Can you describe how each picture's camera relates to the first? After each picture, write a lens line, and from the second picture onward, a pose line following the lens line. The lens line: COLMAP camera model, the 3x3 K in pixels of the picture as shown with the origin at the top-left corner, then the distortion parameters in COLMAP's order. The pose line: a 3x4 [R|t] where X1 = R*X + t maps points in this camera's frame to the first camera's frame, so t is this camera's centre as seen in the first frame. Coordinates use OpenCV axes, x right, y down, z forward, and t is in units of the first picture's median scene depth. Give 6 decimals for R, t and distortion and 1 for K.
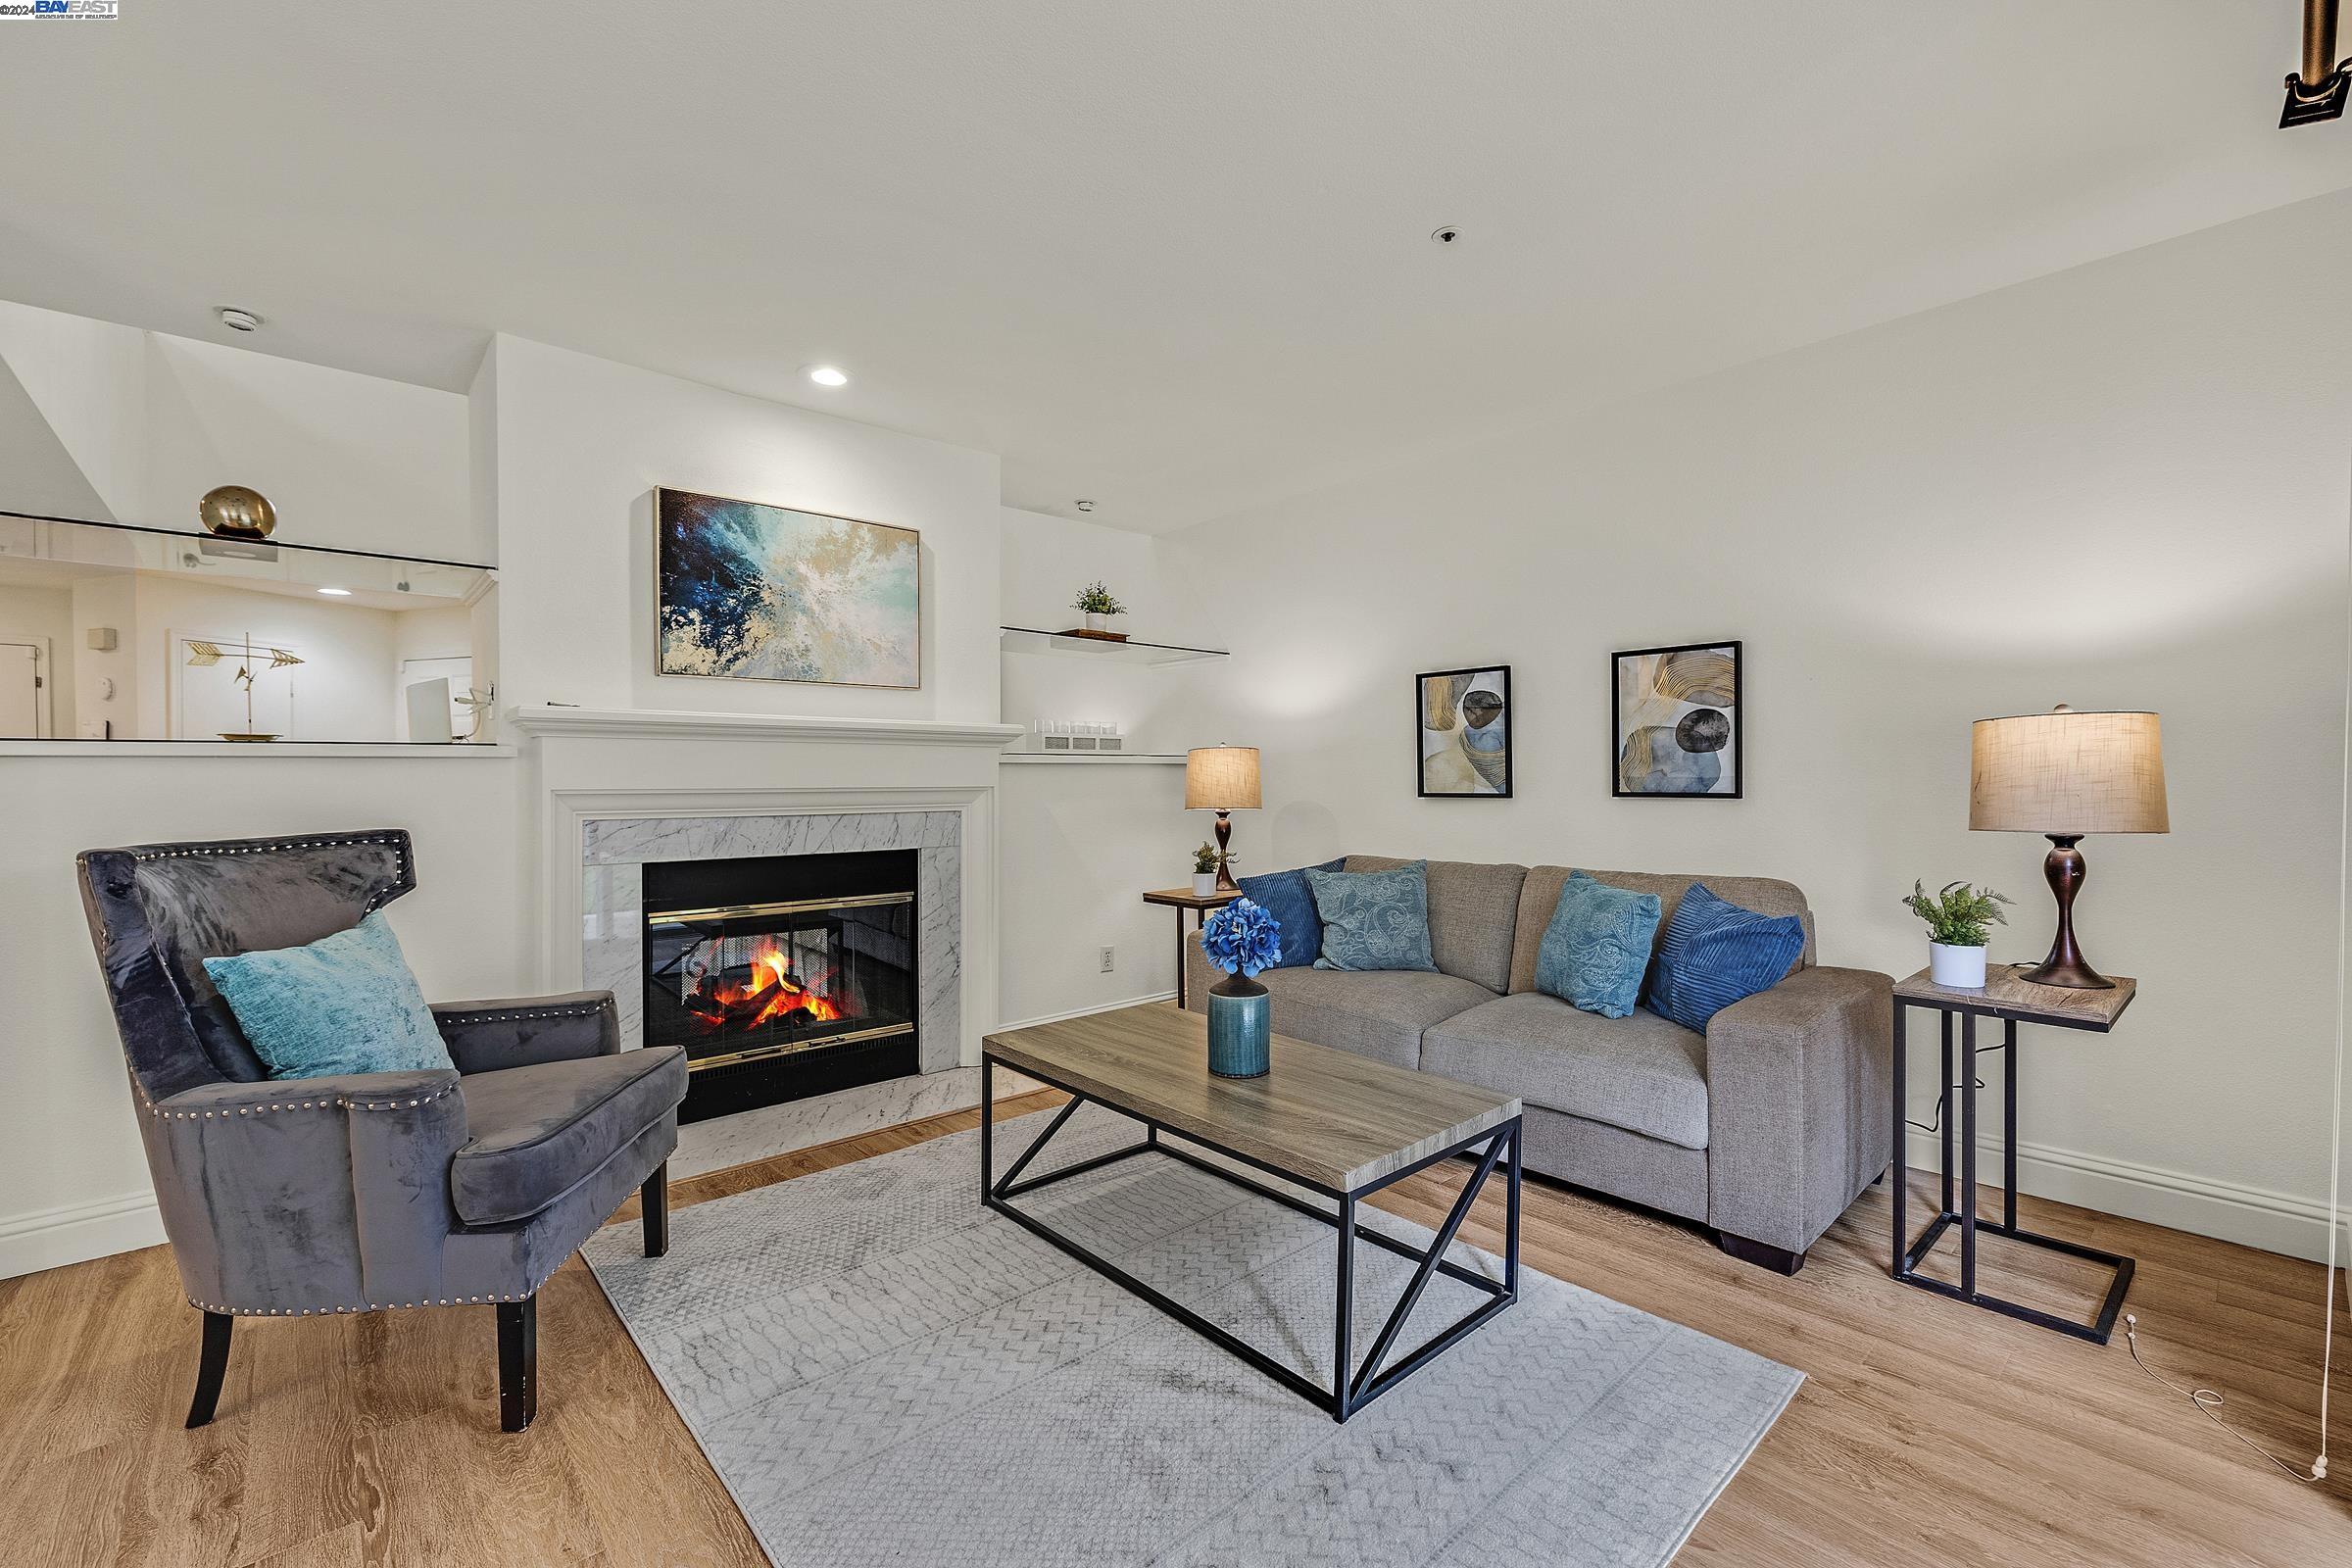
lens RADIAL K [[983.1, 0, 1176.0], [0, 983.1, 784.0], [0, 0, 1]] dist [-0.001310, -0.000049]
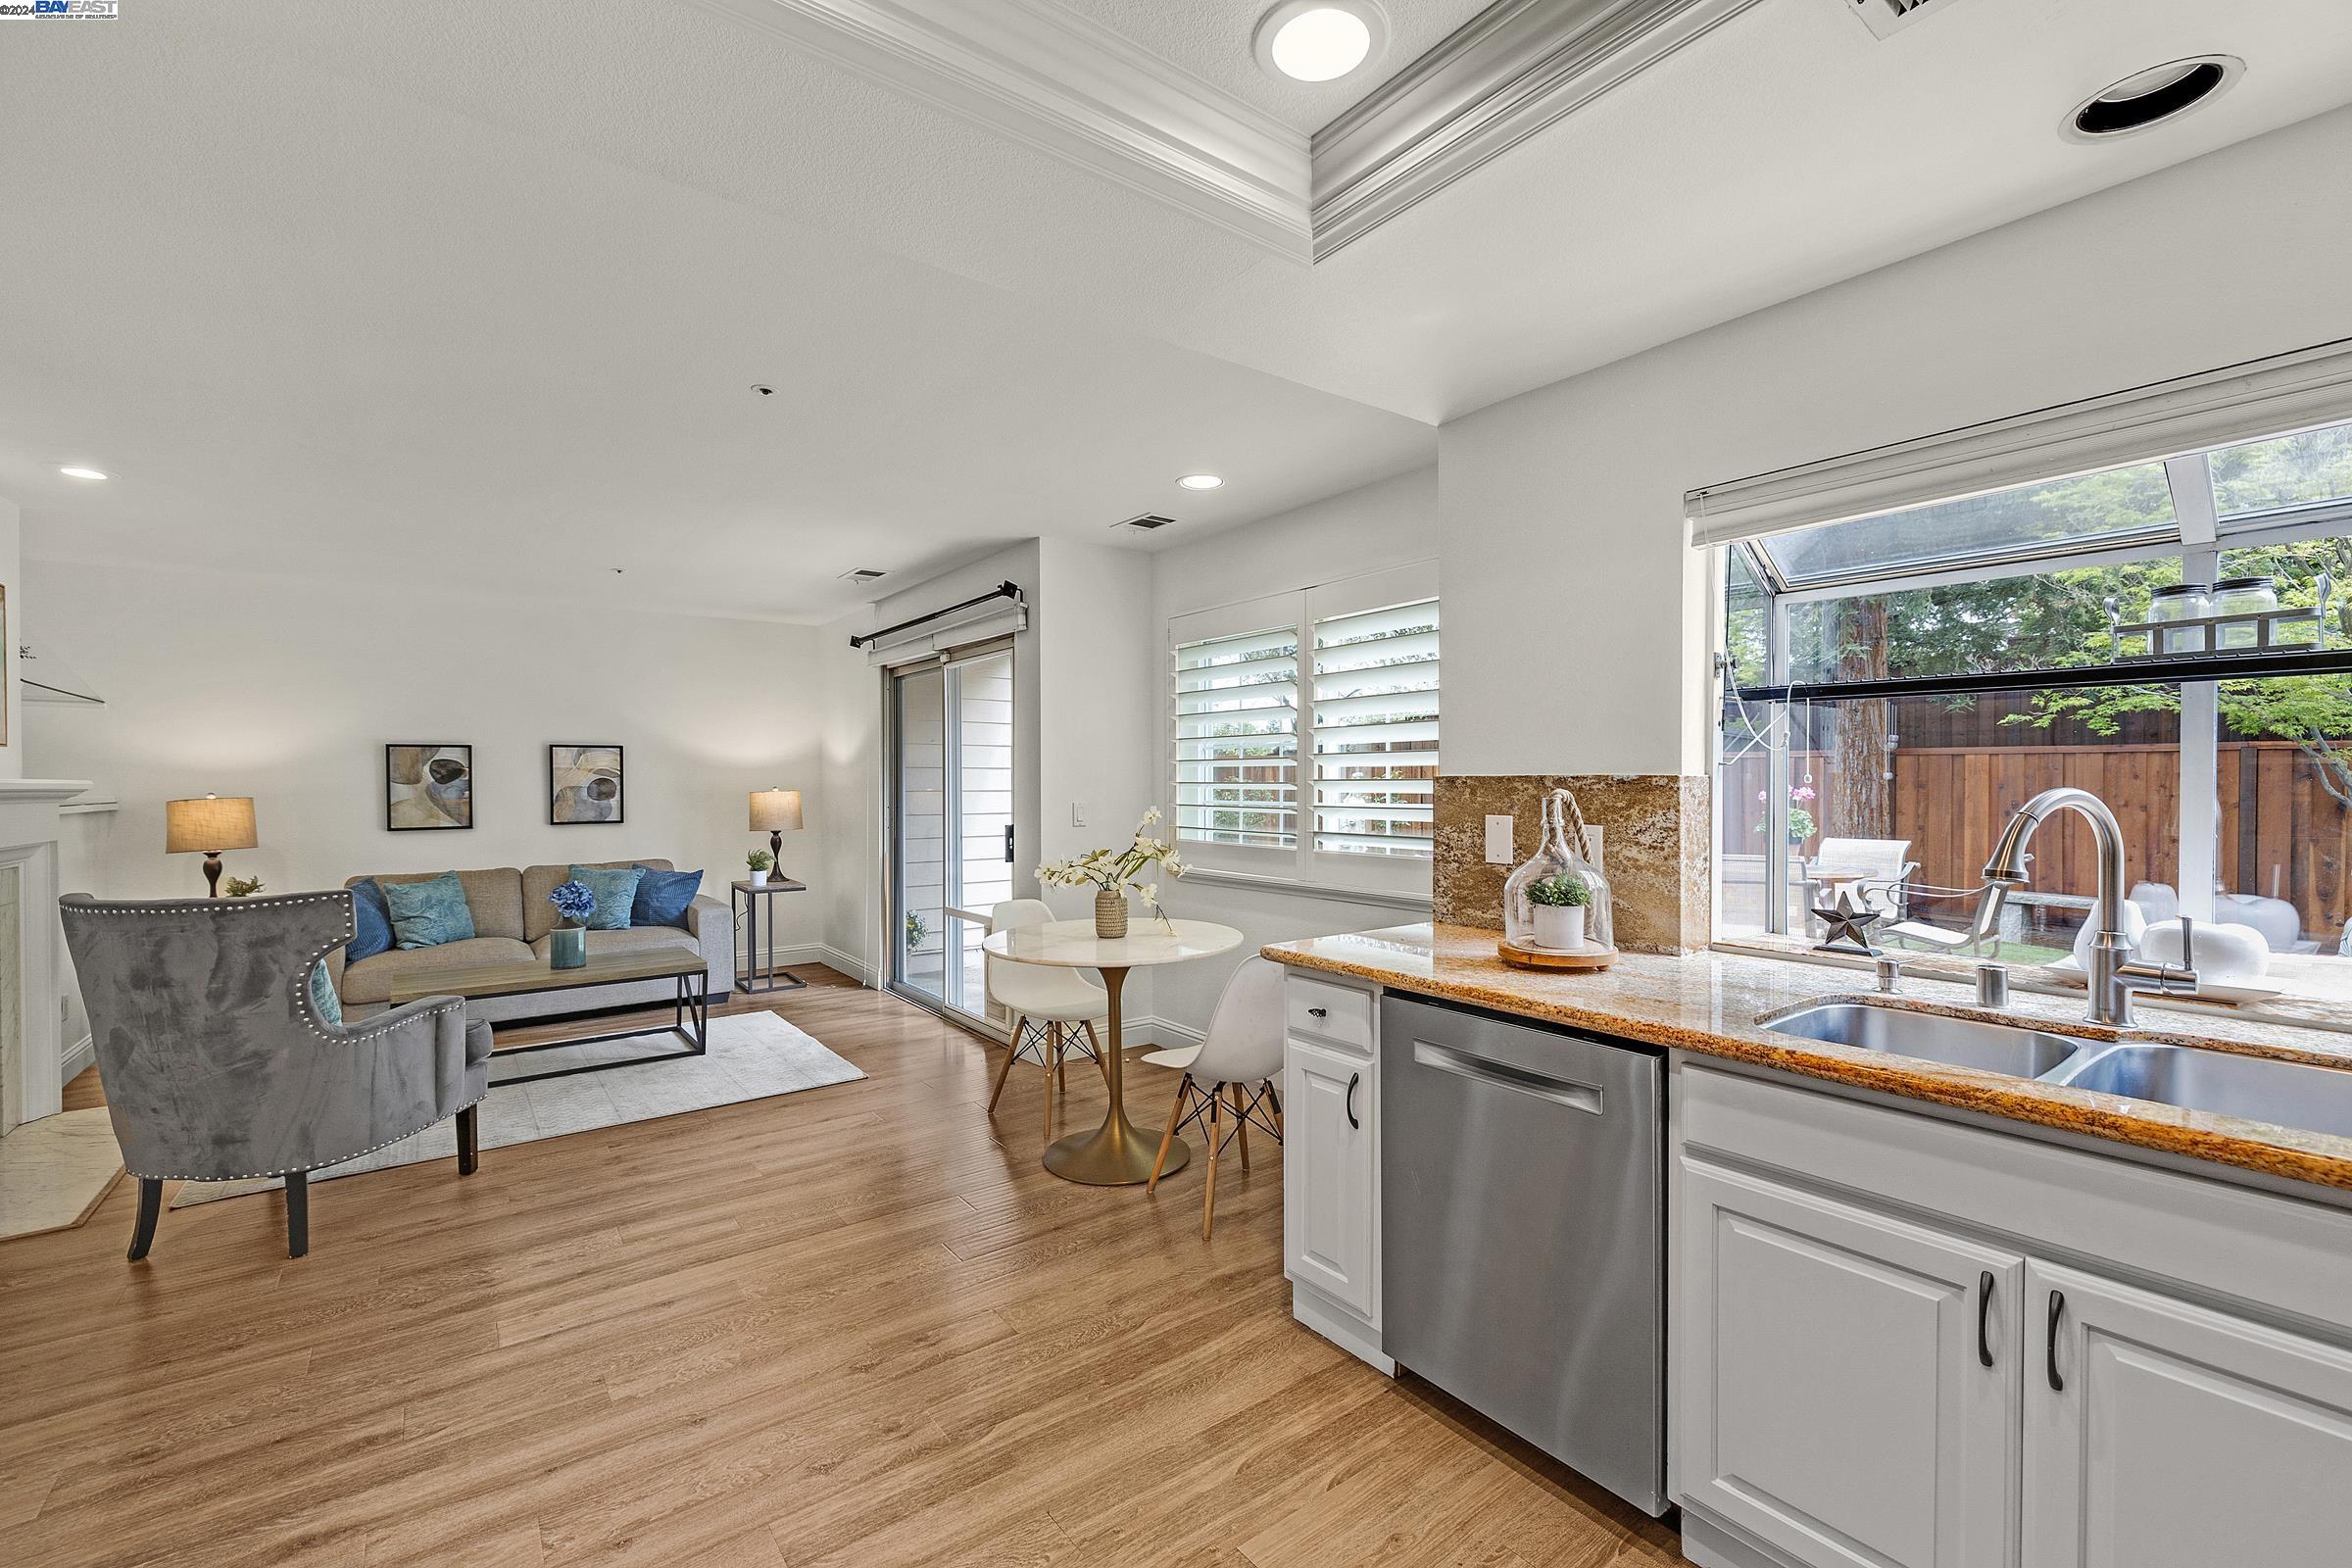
lens RADIAL K [[981.1, 0, 1170.6], [0, 981.1, 789.1], [0, 0, 1]] dist [0.000230, -0.000242]
pose [[0.085410, -0.004790, 0.996334, -1.294853], [0.012918, 0.999910, 0.003699, -0.046459], [-0.996262, 0.012555, 0.085465, -0.289771]]
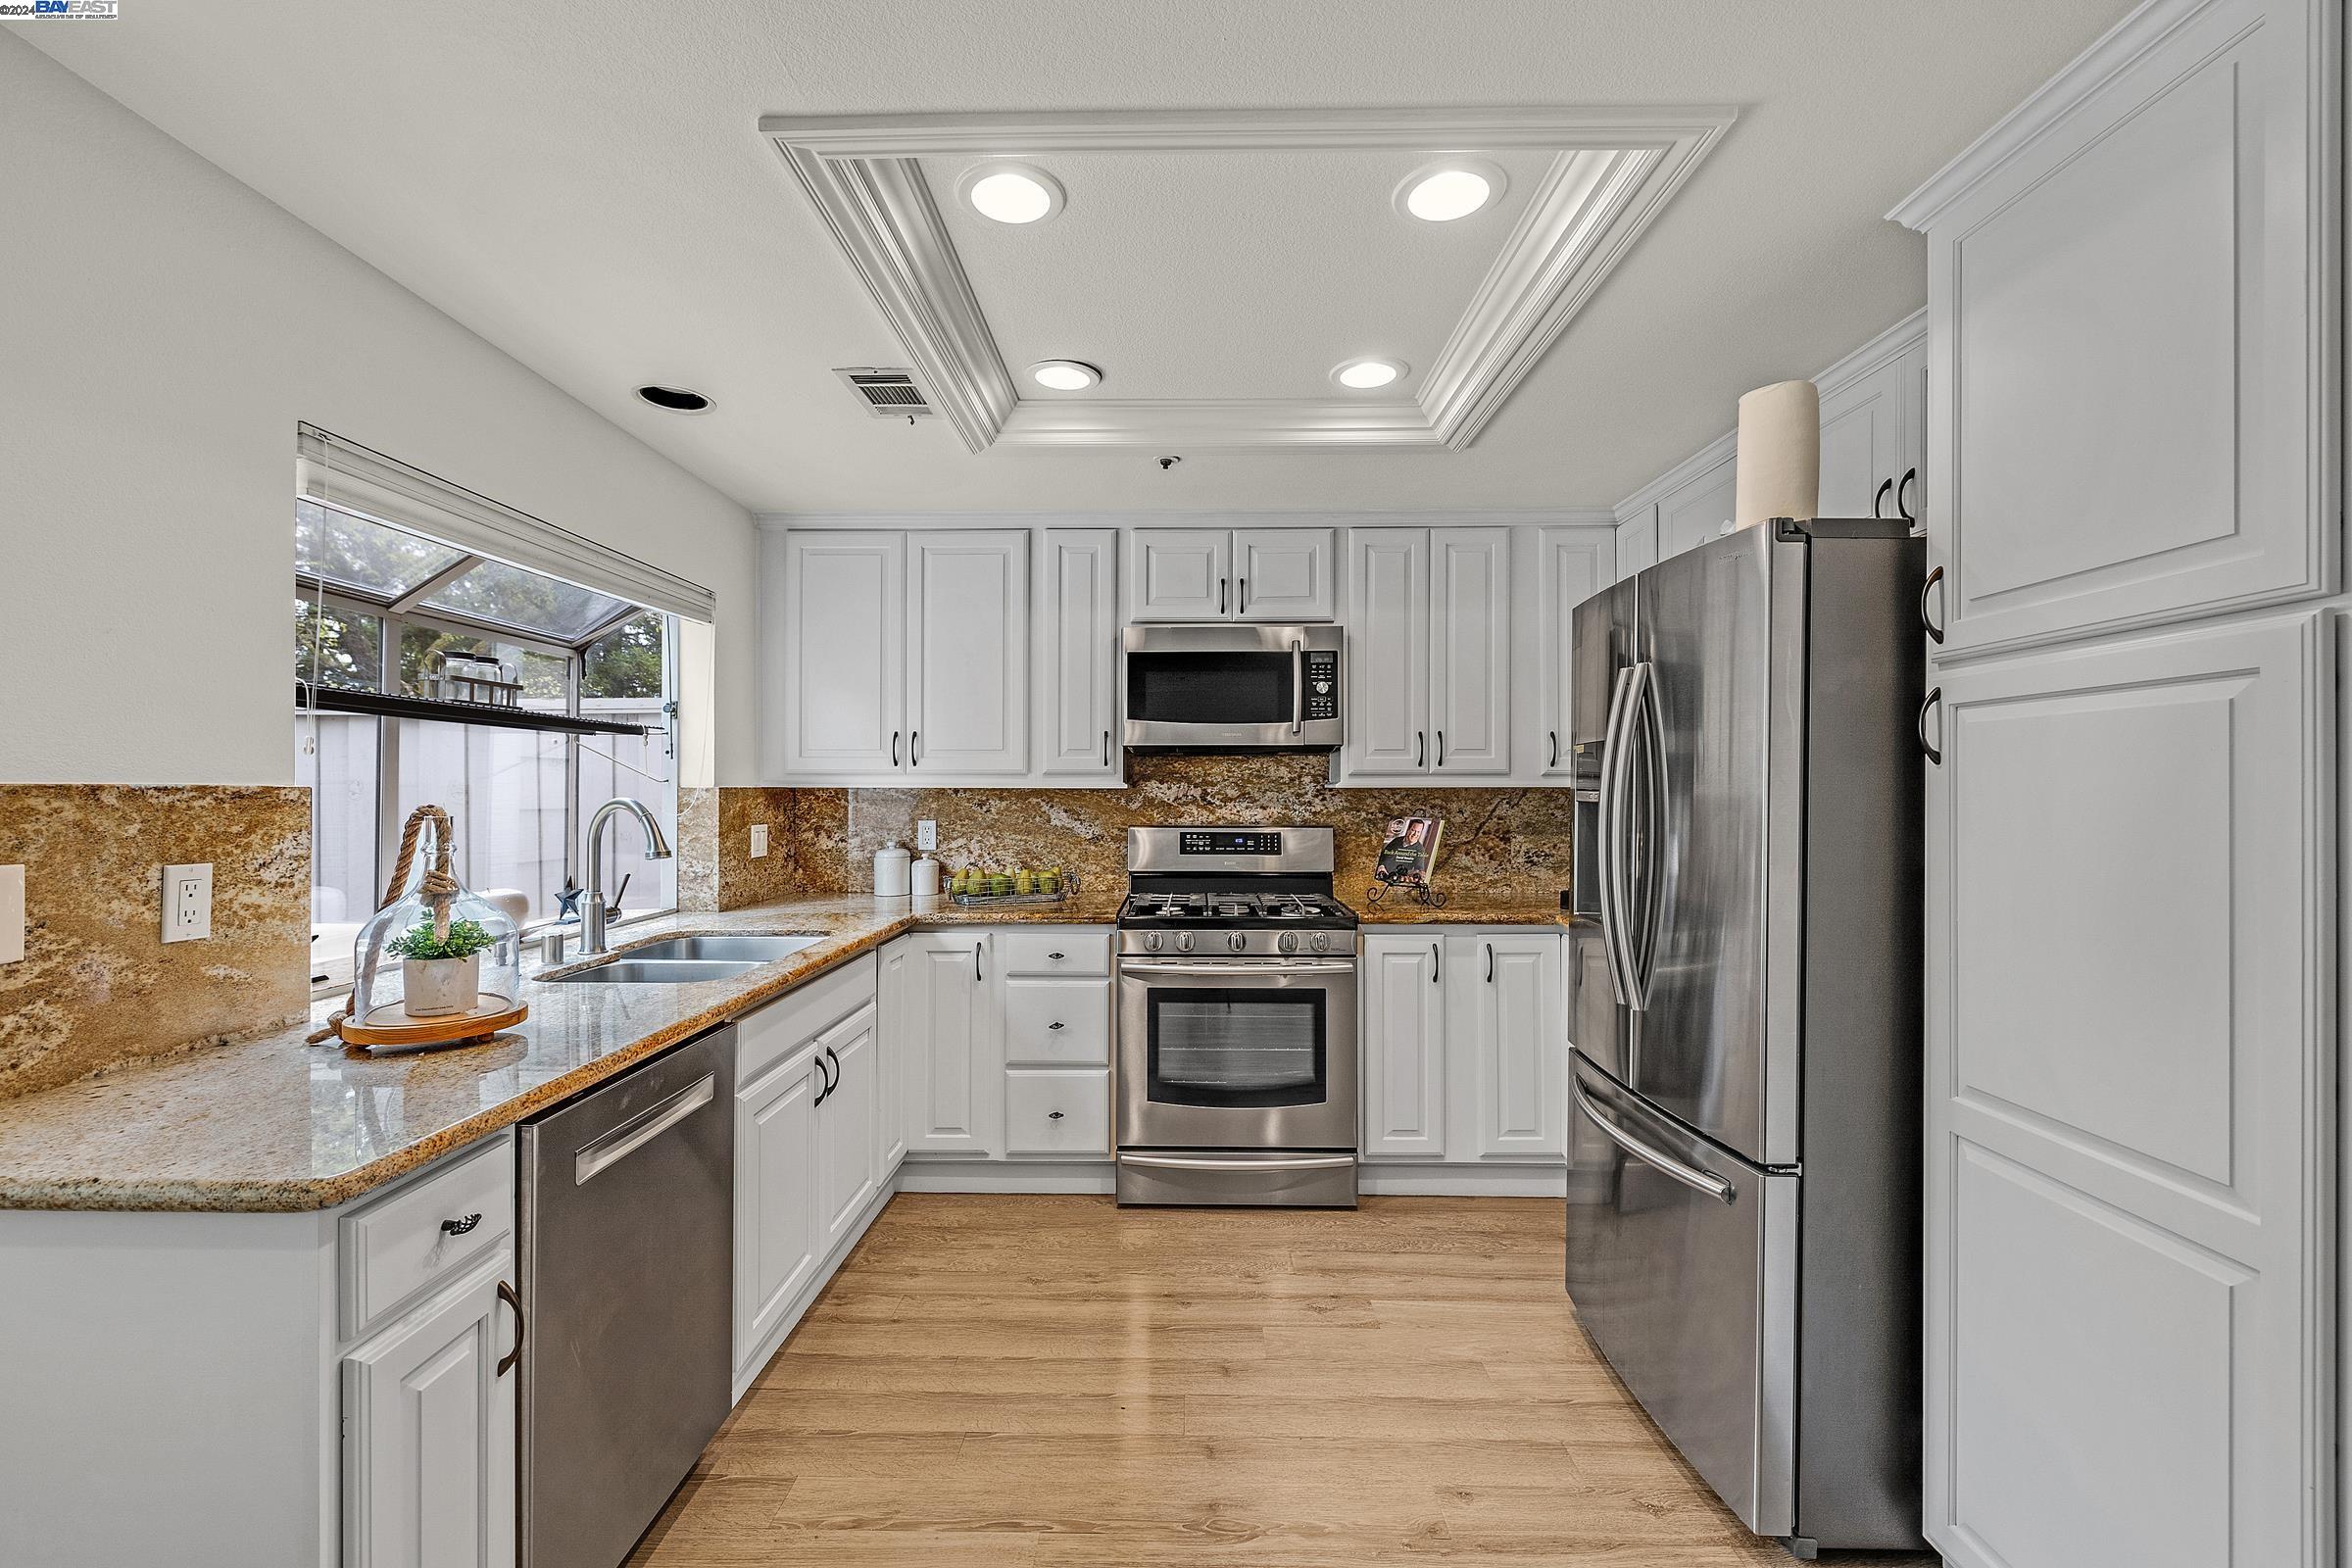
lens RADIAL K [[981.1, 0, 1170.6], [0, 981.1, 789.1], [0, 0, 1]] dist [0.000230, -0.000242]
pose [[-0.680508, 0.005112, -0.732723, -0.528490], [-0.003111, 0.999946, 0.009865, -0.054114], [0.732734, 0.008993, -0.680456, 0.106183]]
